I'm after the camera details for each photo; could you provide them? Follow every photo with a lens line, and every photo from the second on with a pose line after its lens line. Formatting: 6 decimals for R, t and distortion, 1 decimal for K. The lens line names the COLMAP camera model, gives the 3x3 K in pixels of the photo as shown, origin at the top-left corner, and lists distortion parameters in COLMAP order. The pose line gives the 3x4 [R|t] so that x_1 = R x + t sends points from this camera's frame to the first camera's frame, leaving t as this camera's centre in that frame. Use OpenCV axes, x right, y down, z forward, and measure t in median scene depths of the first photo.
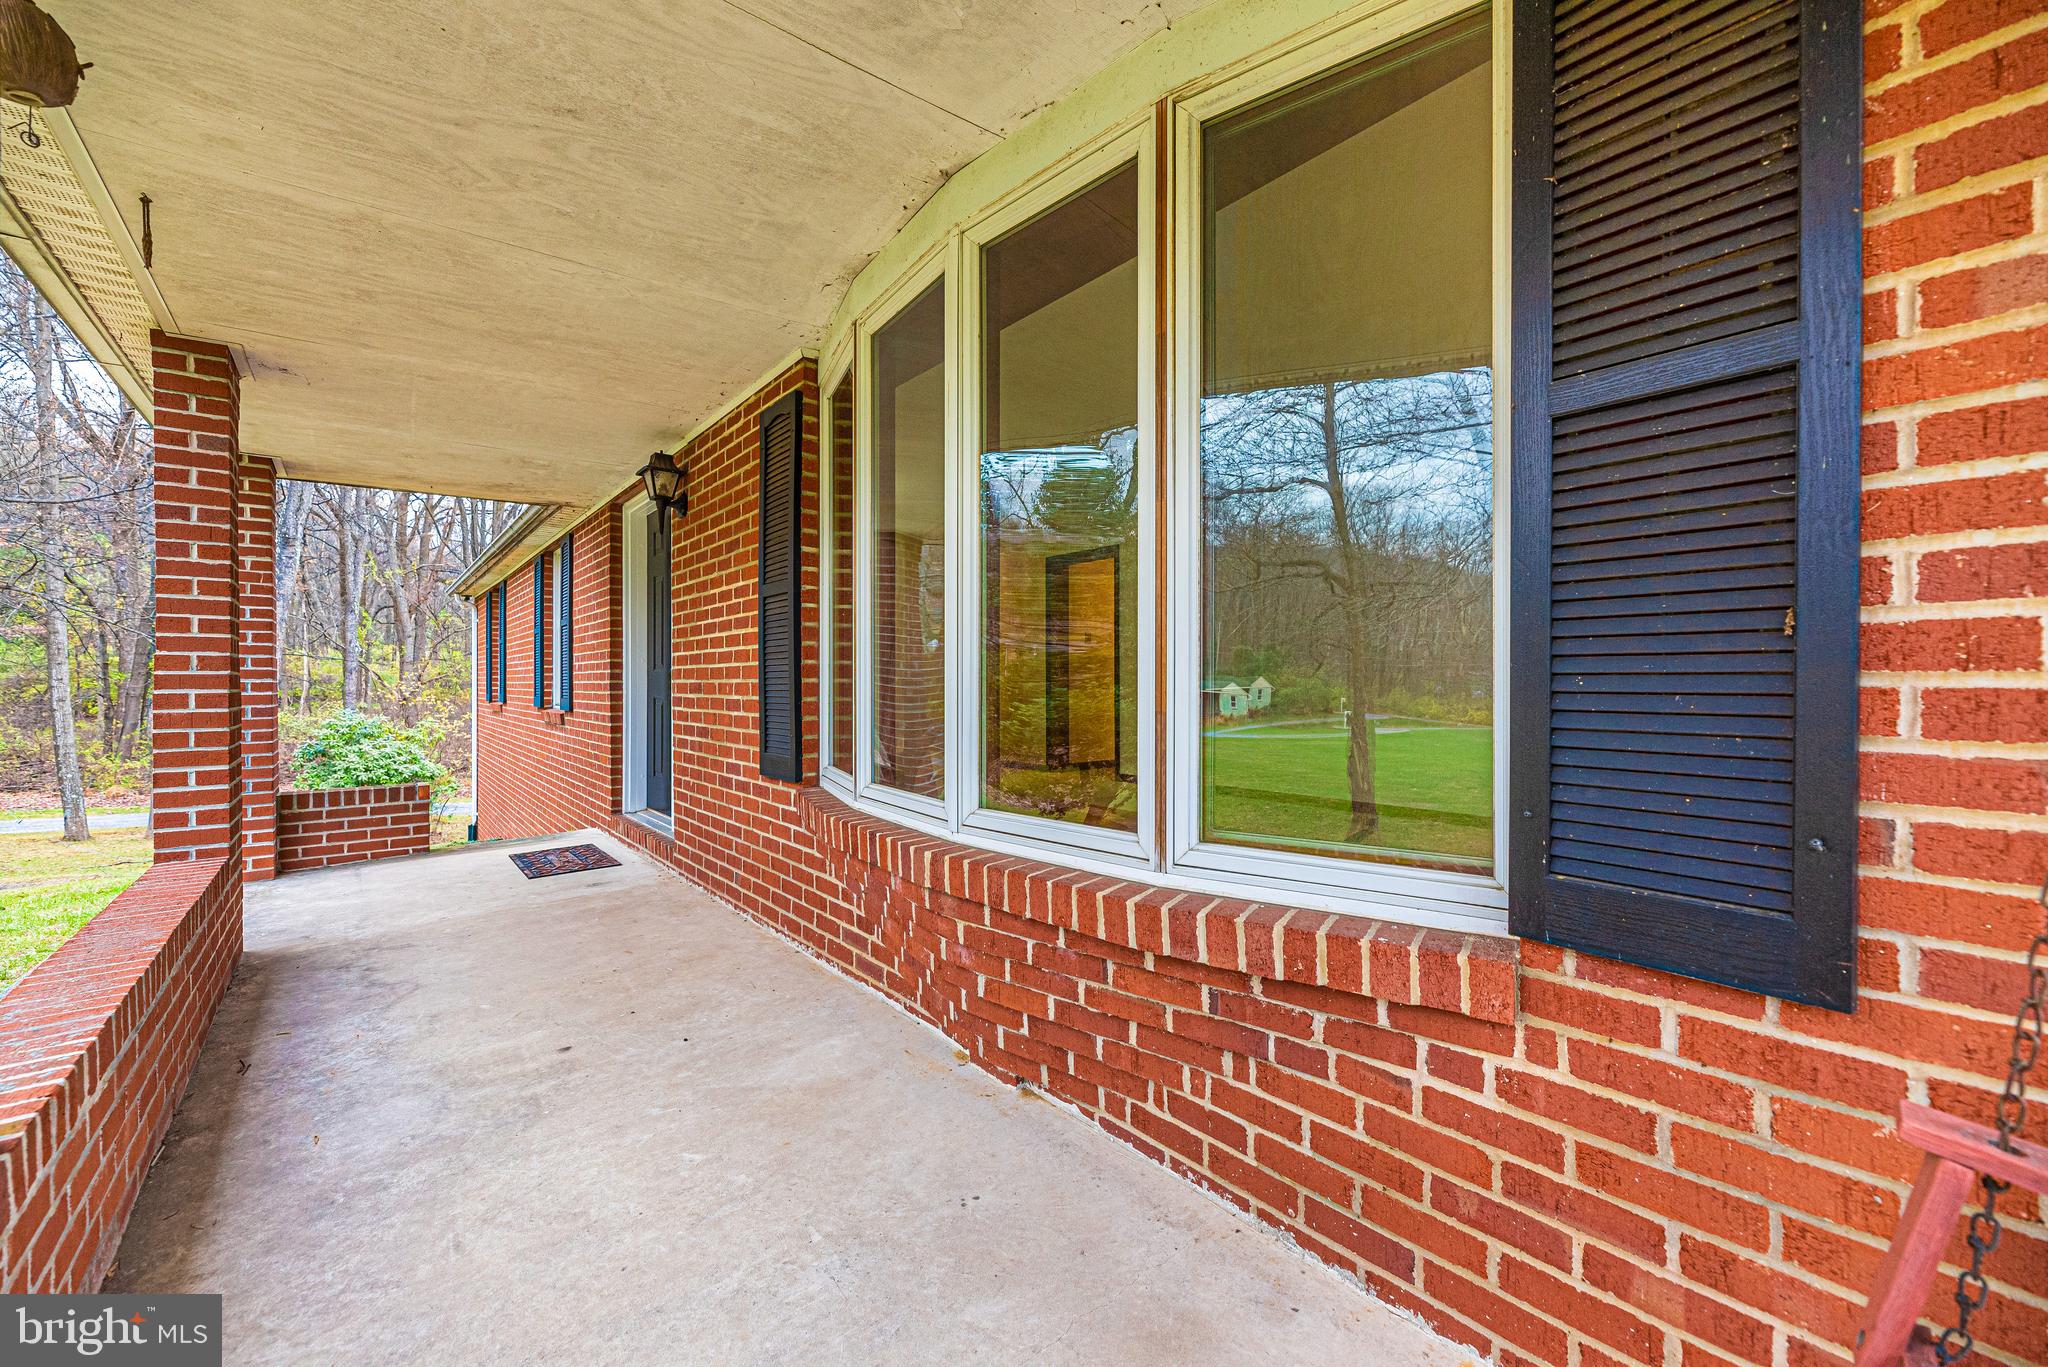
lens RADIAL K [[830.4, 0, 1029.4], [0, 830.4, 673.4], [0, 0, 1]] dist [0.001318, -0.000020]
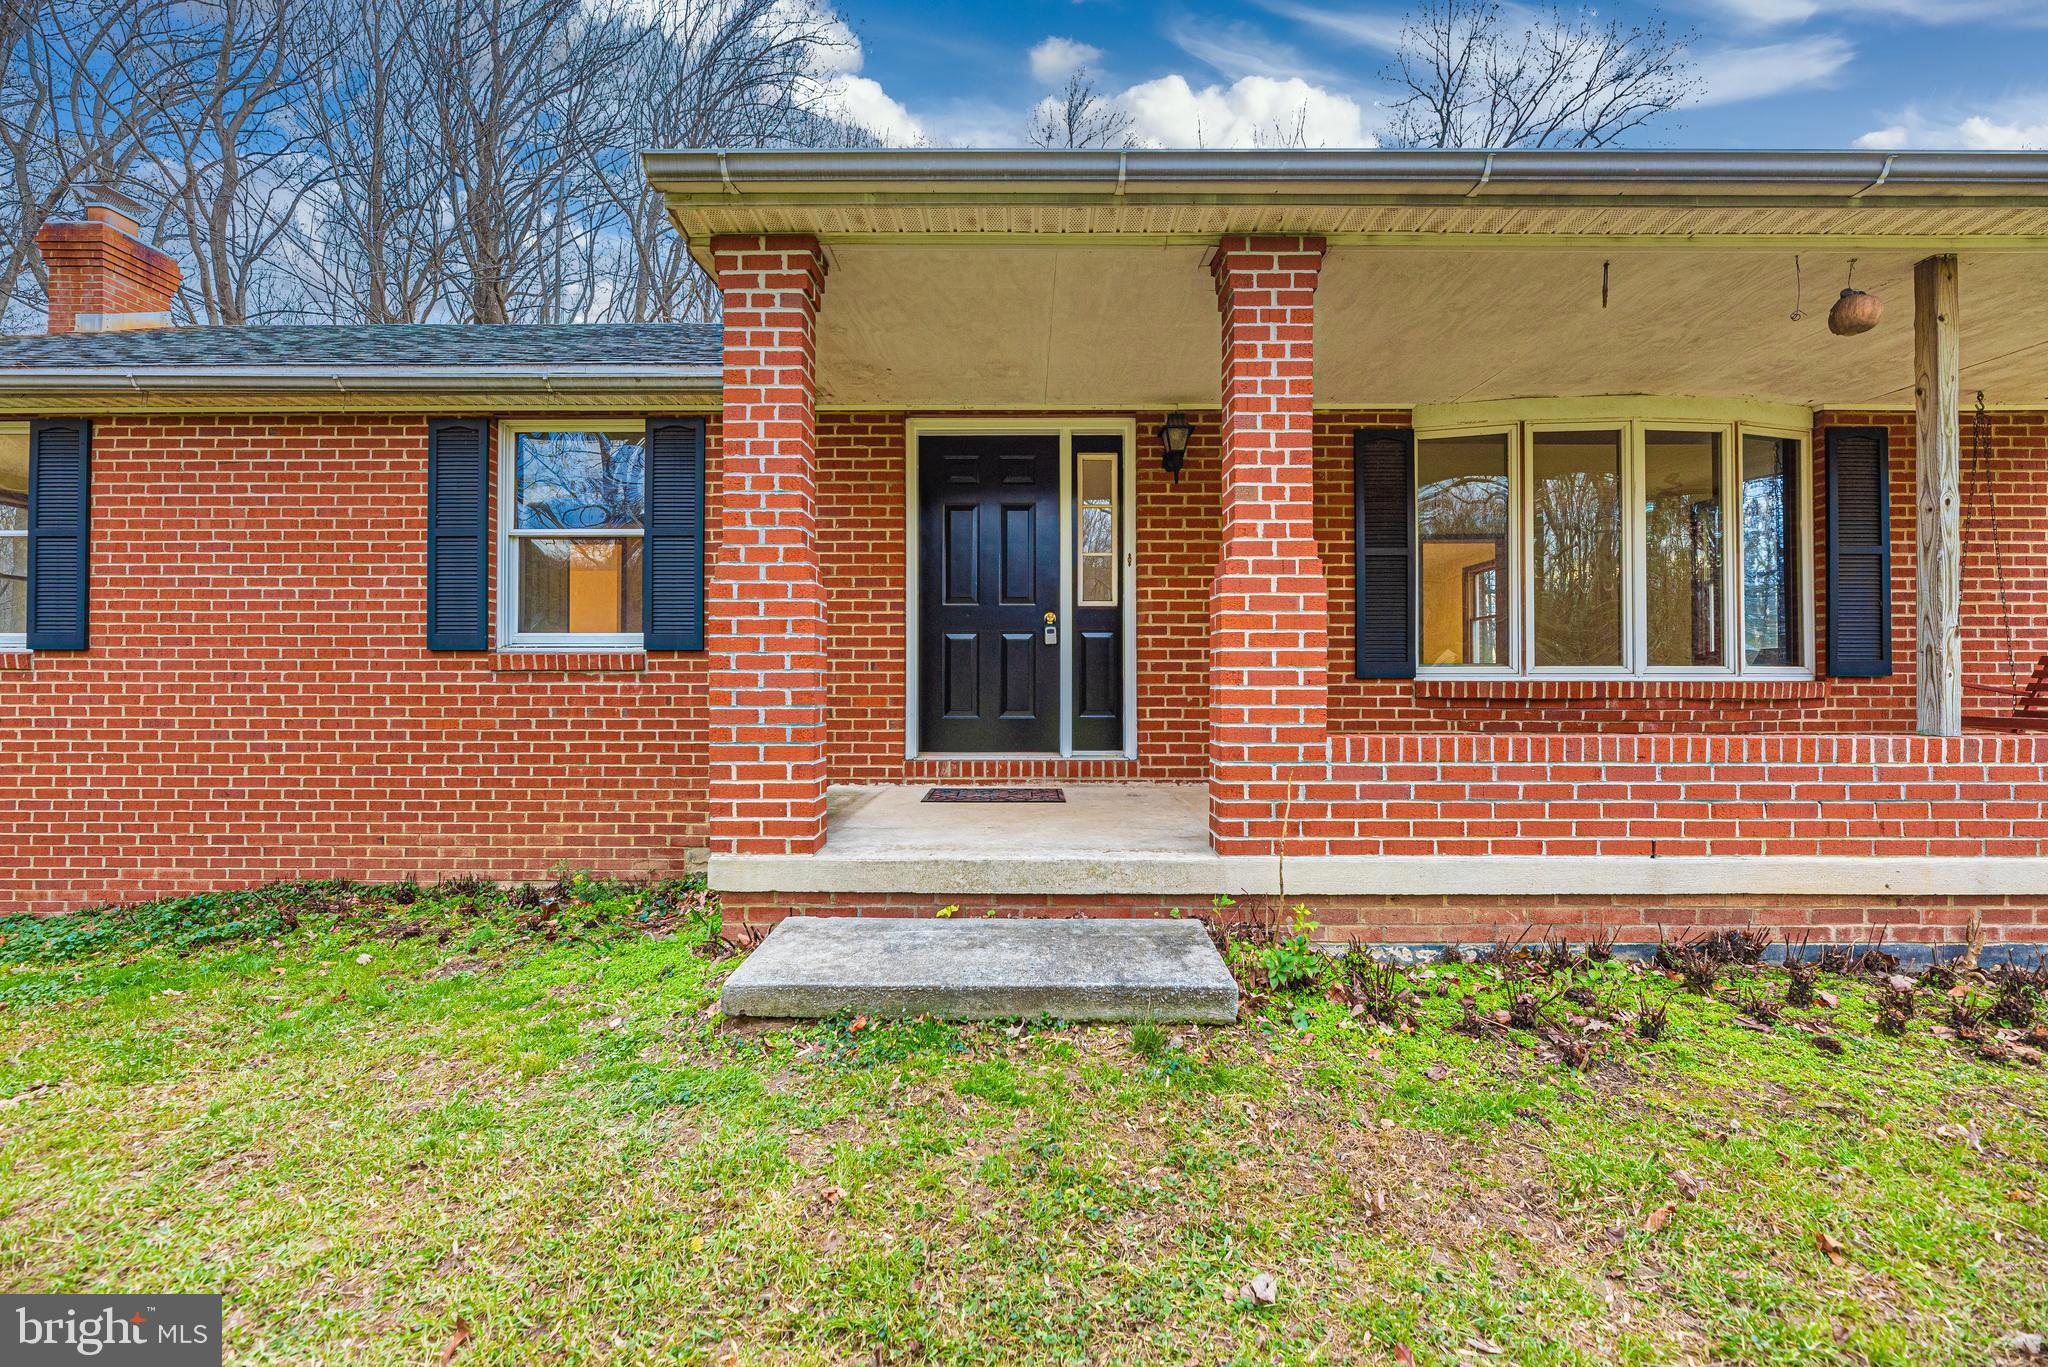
lens RADIAL K [[830.4, 0, 1029.4], [0, 830.4, 673.4], [0, 0, 1]] dist [0.001318, -0.000020]
pose [[0.622266, 0.012169, 0.782712, -4.146454], [-0.010392, 0.999919, -0.007284, 0.300045], [-0.782737, -0.003602, 0.622342, 1.241593]]
